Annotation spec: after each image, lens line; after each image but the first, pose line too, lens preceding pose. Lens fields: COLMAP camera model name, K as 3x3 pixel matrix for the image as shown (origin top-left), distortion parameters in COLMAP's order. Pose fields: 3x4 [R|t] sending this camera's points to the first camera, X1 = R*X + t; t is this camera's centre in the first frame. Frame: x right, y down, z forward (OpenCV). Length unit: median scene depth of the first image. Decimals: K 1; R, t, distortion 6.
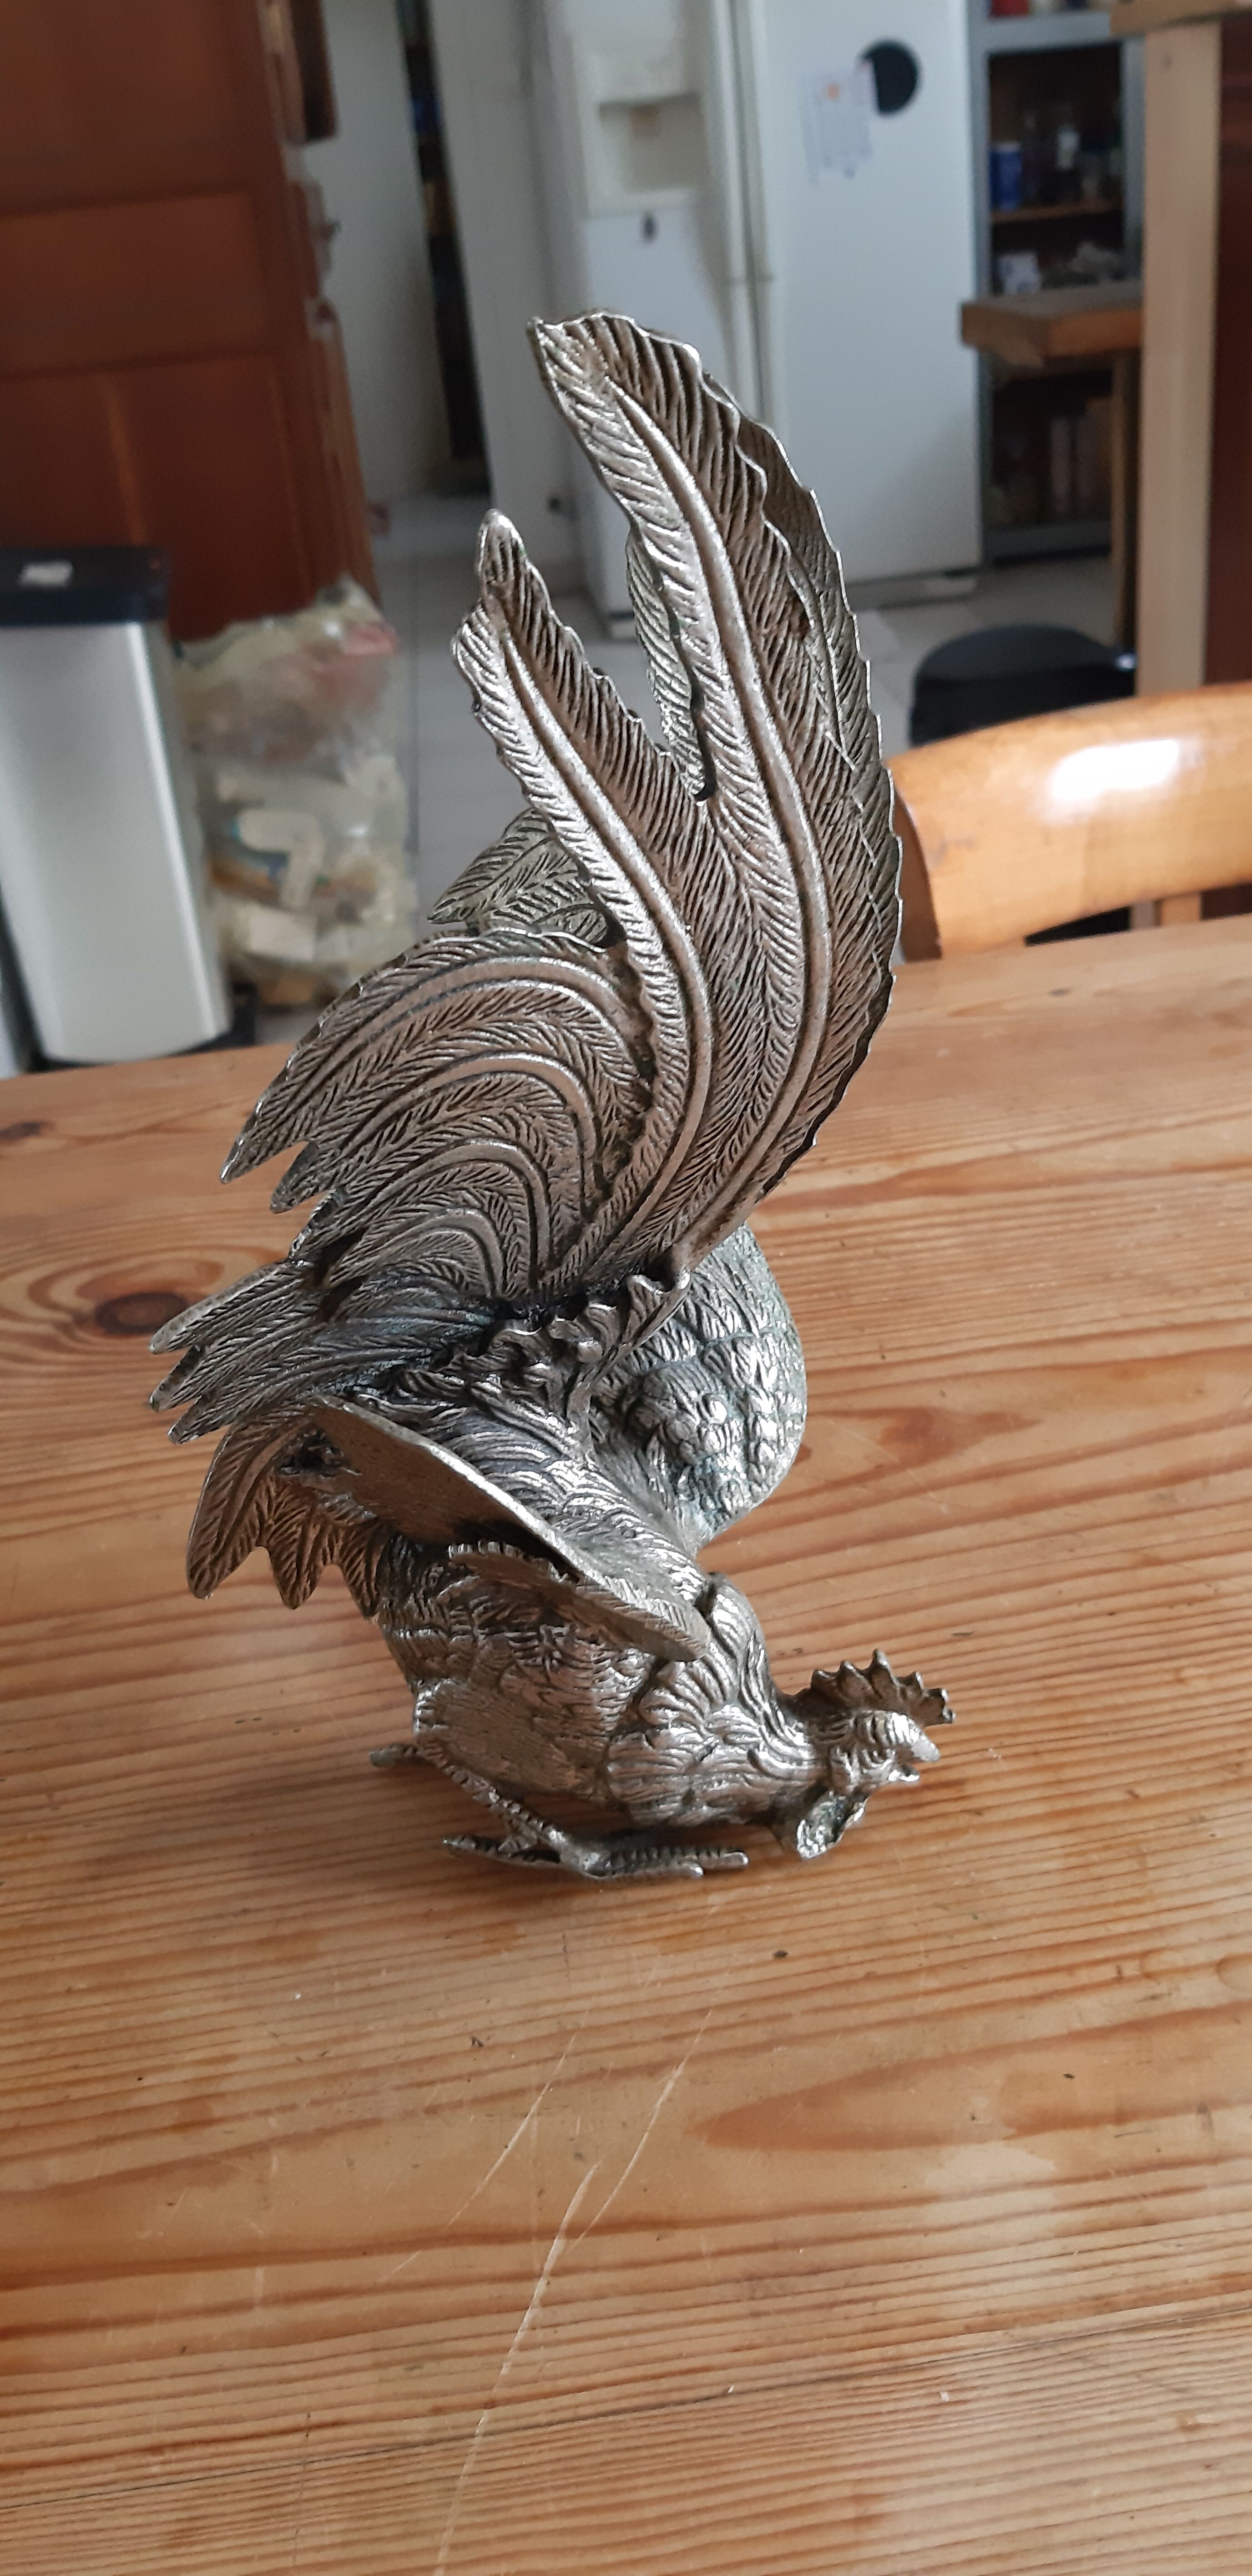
lens RADIAL K [[2079.6, 0, 654.2], [0, 2079.6, 1289.1], [0, 0, 1]] dist [0.058078, -0.147228]
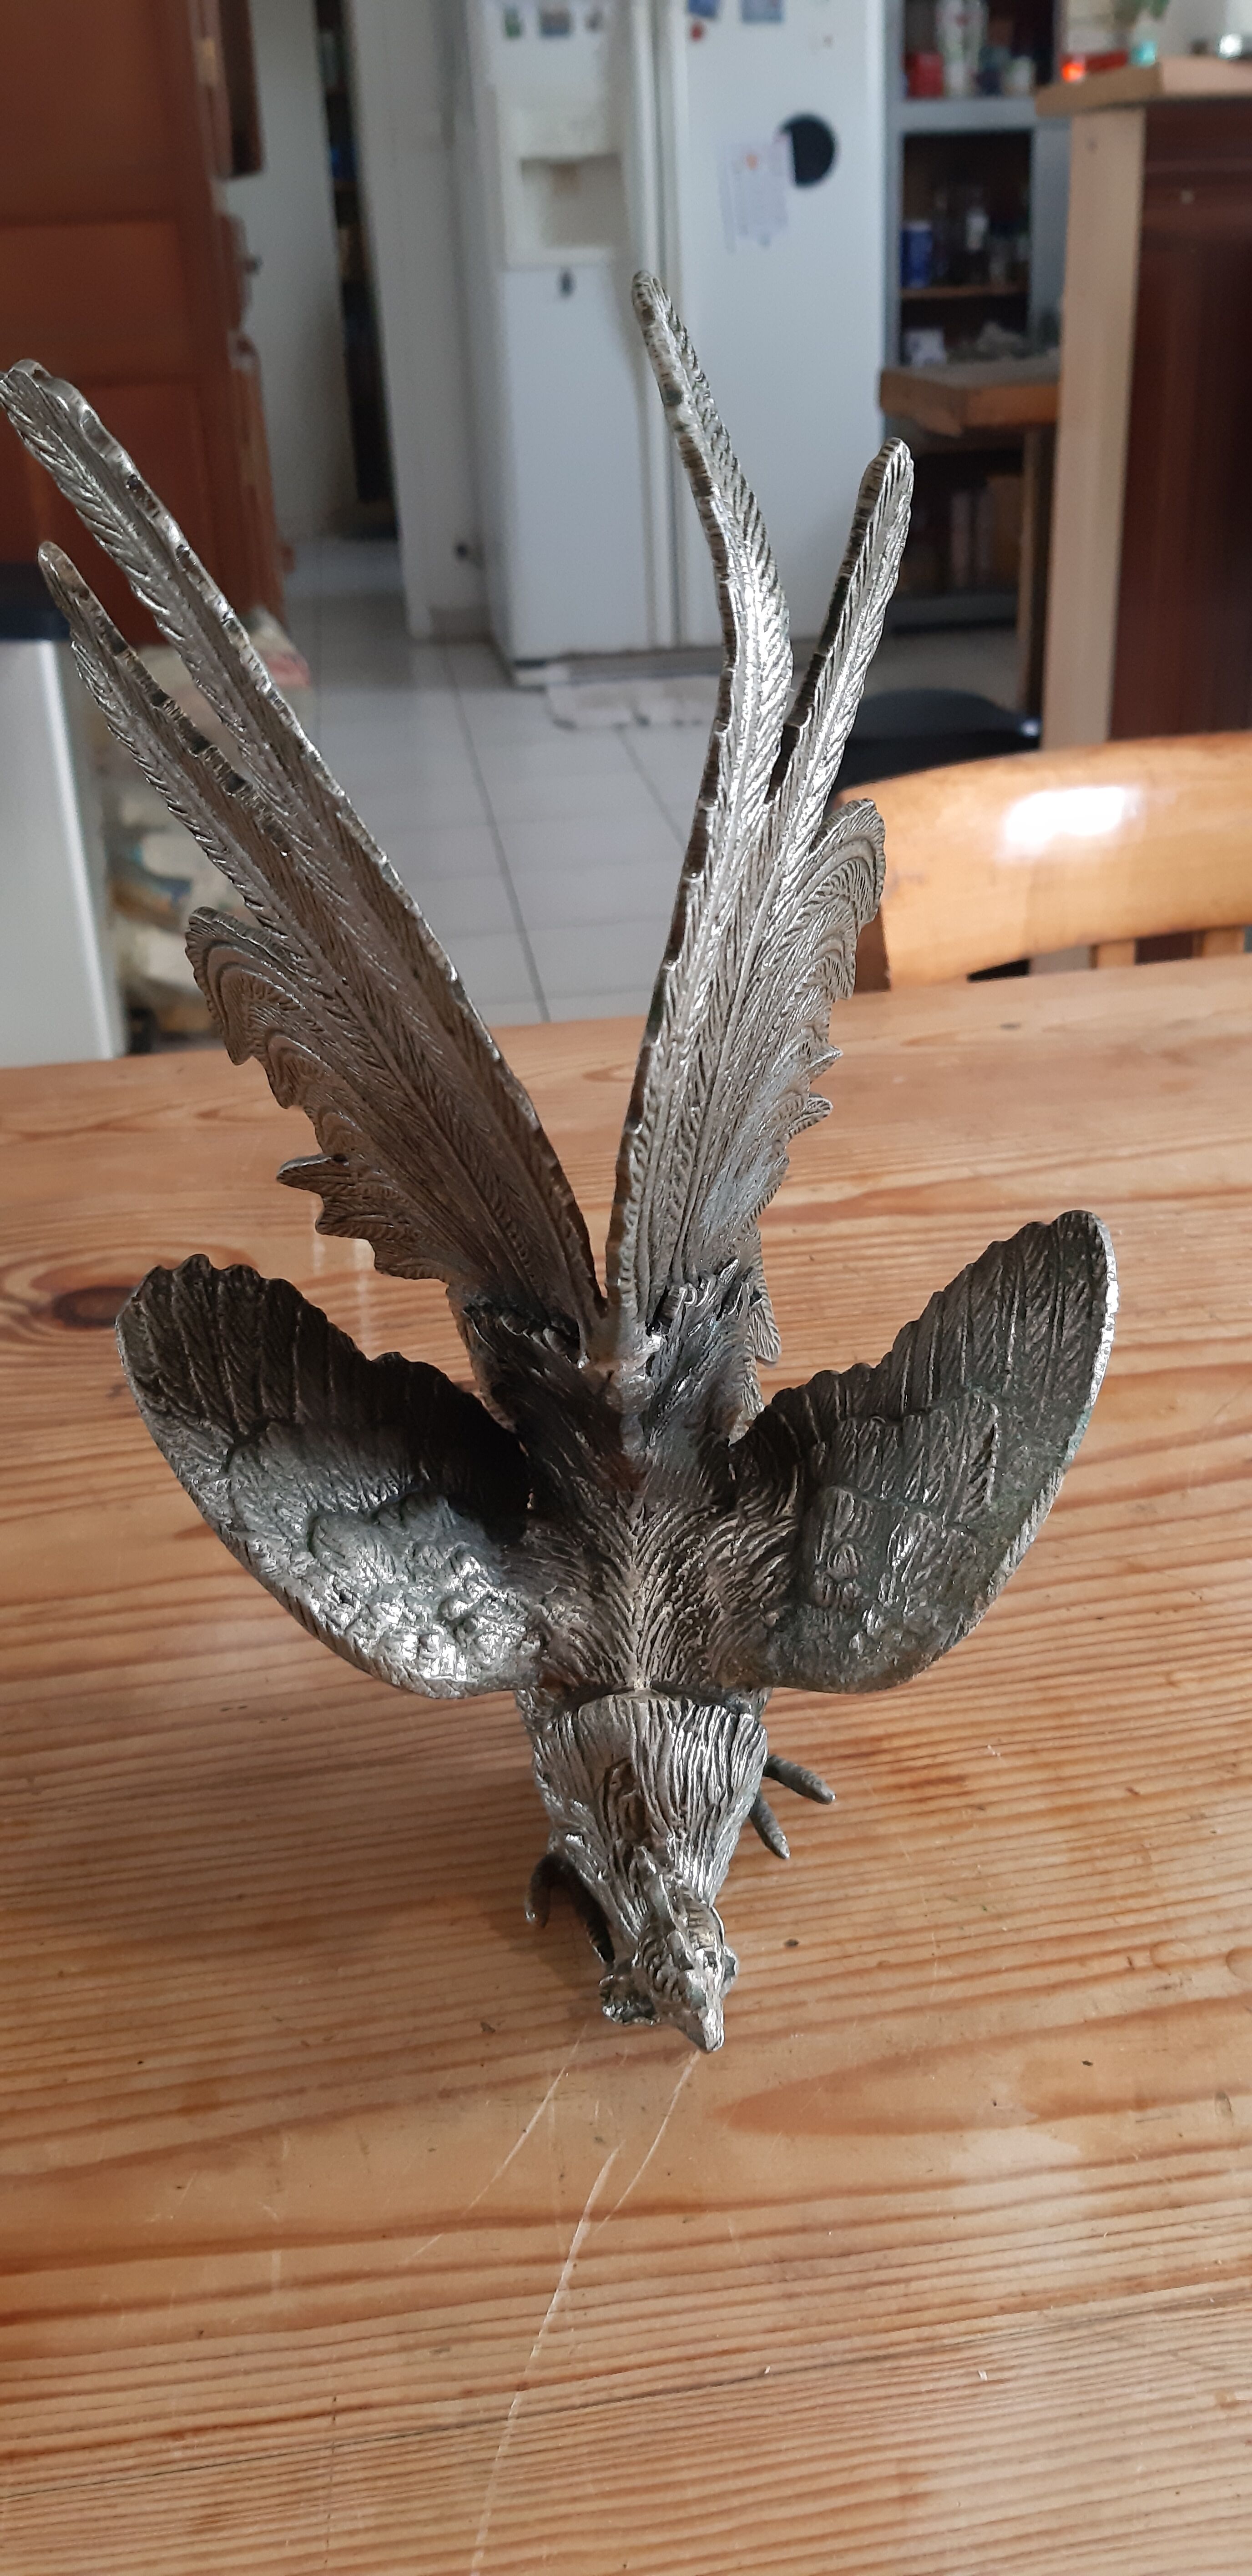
lens RADIAL K [[2079.6, 0, 658.6], [0, 2079.6, 1282.5], [0, 0, 1]] dist [0.058078, -0.147228]
pose [[0.997579, 0.030981, 0.062254, -0.069067], [-0.029264, 0.999171, -0.028293, 0.031193], [-0.063079, 0.026403, 0.997659, 0.001951]]
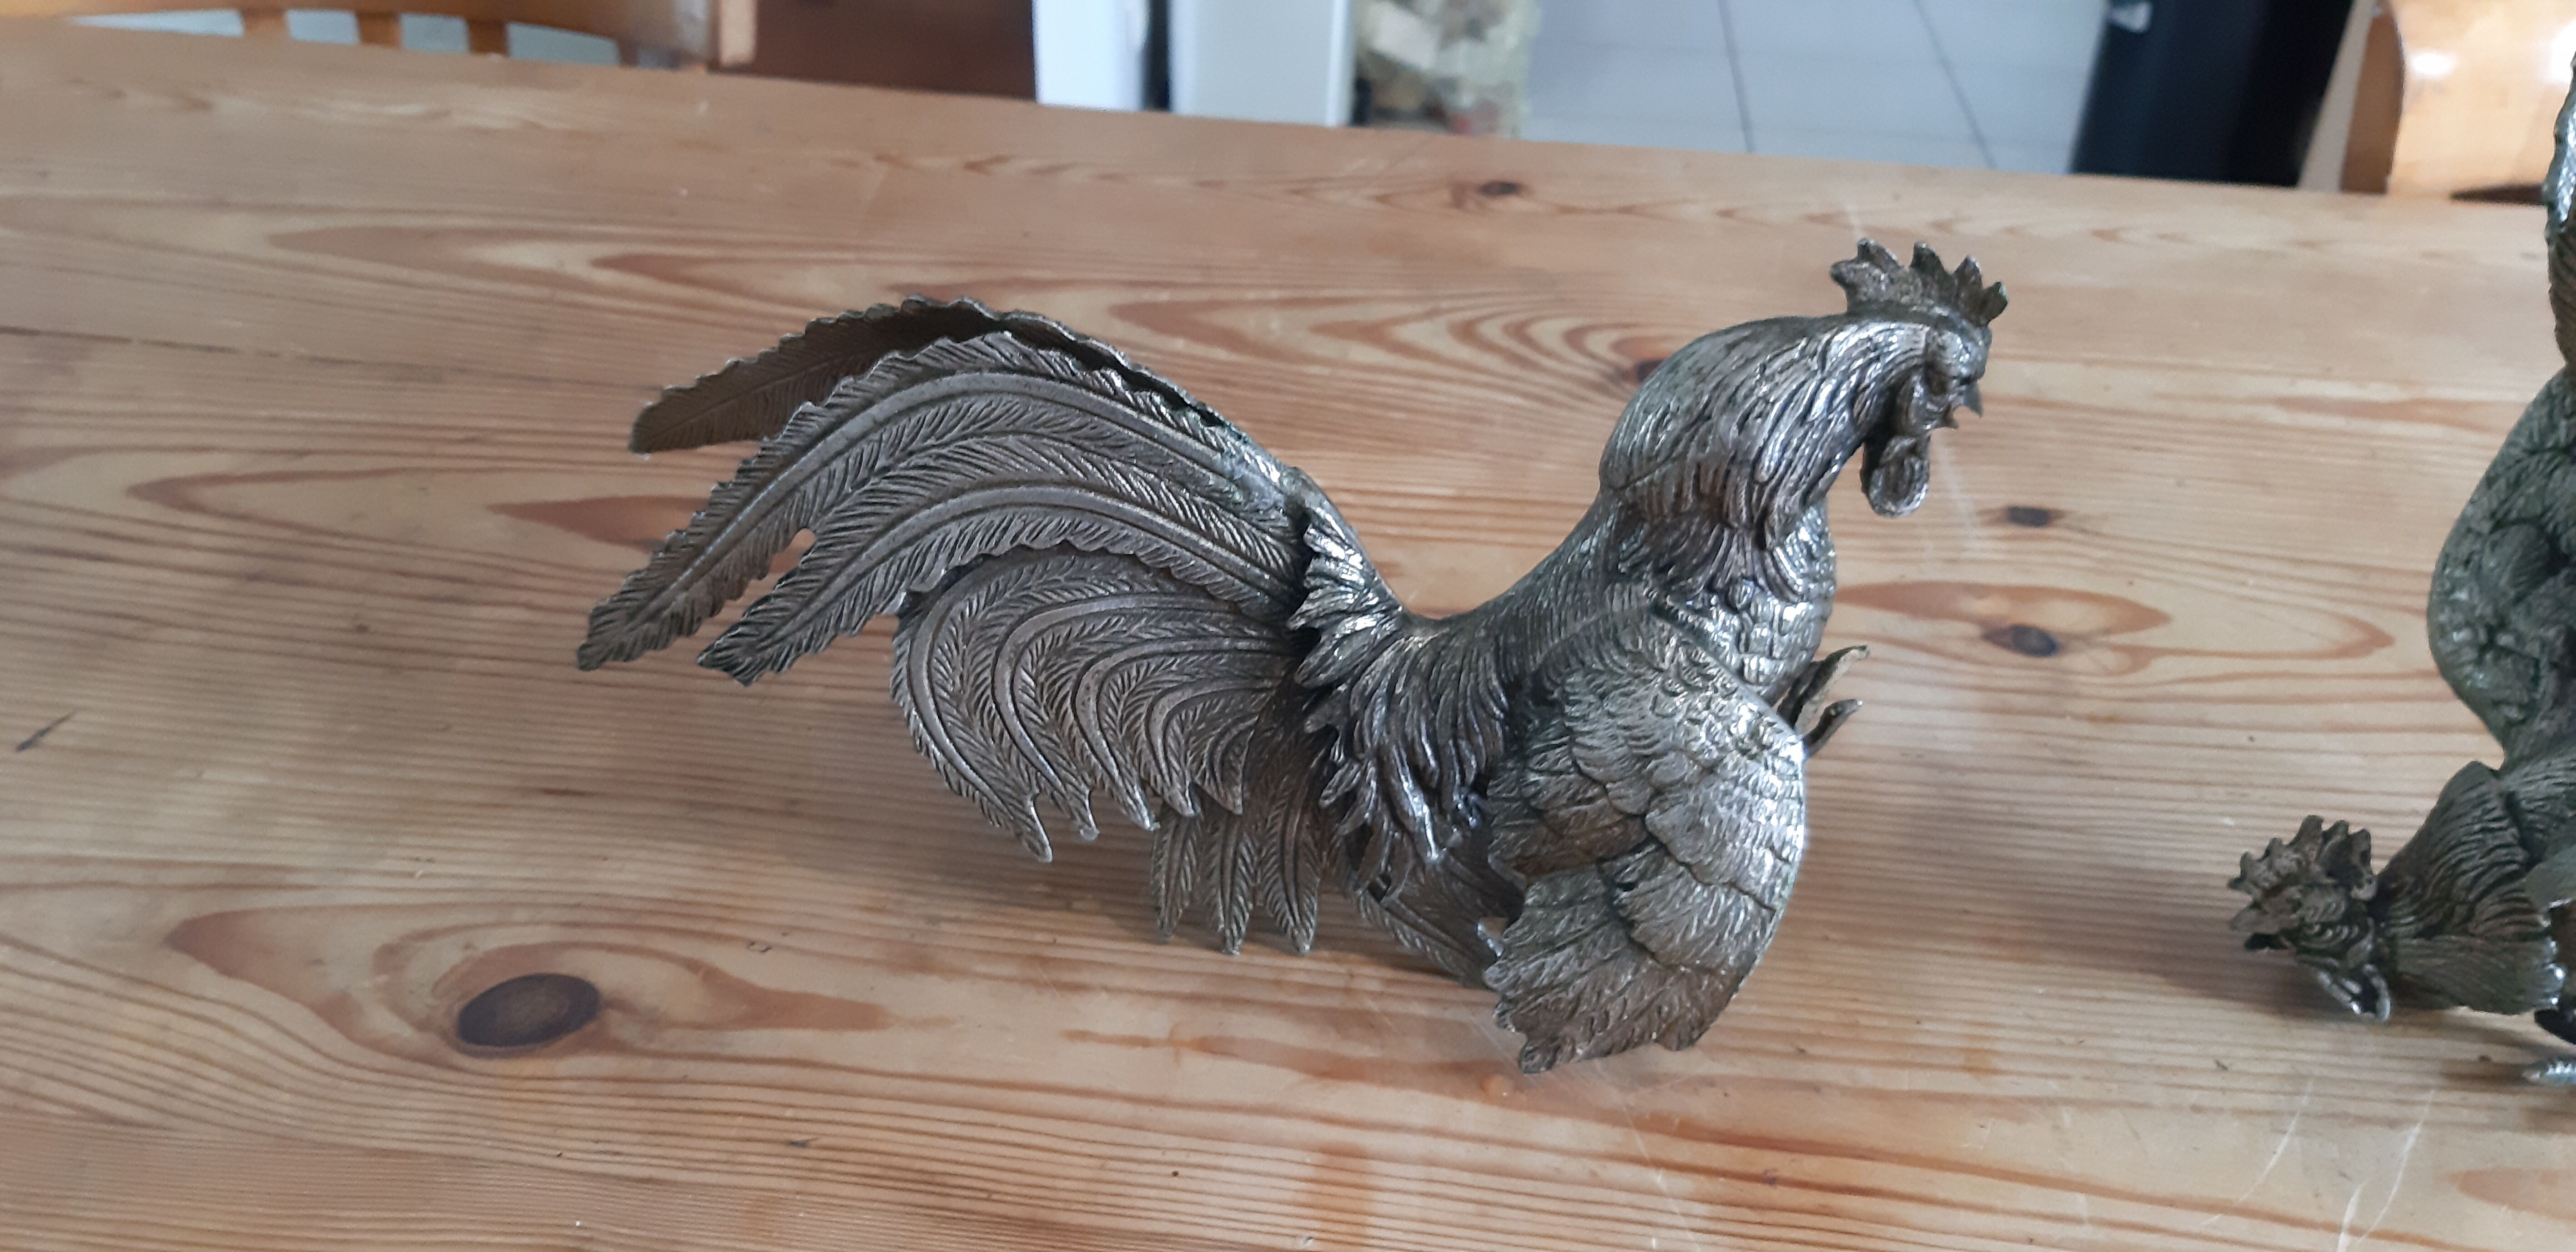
lens RADIAL K [[2079.6, 0, 1268.3], [0, 2079.6, 610.6], [0, 0, 1]] dist [0.058078, -0.147228]
pose [[0.967777, 0.221932, -0.118972, -0.458130], [-0.210987, 0.972567, 0.097973, 0.104226], [0.137452, -0.069715, 0.988052, -0.167893]]
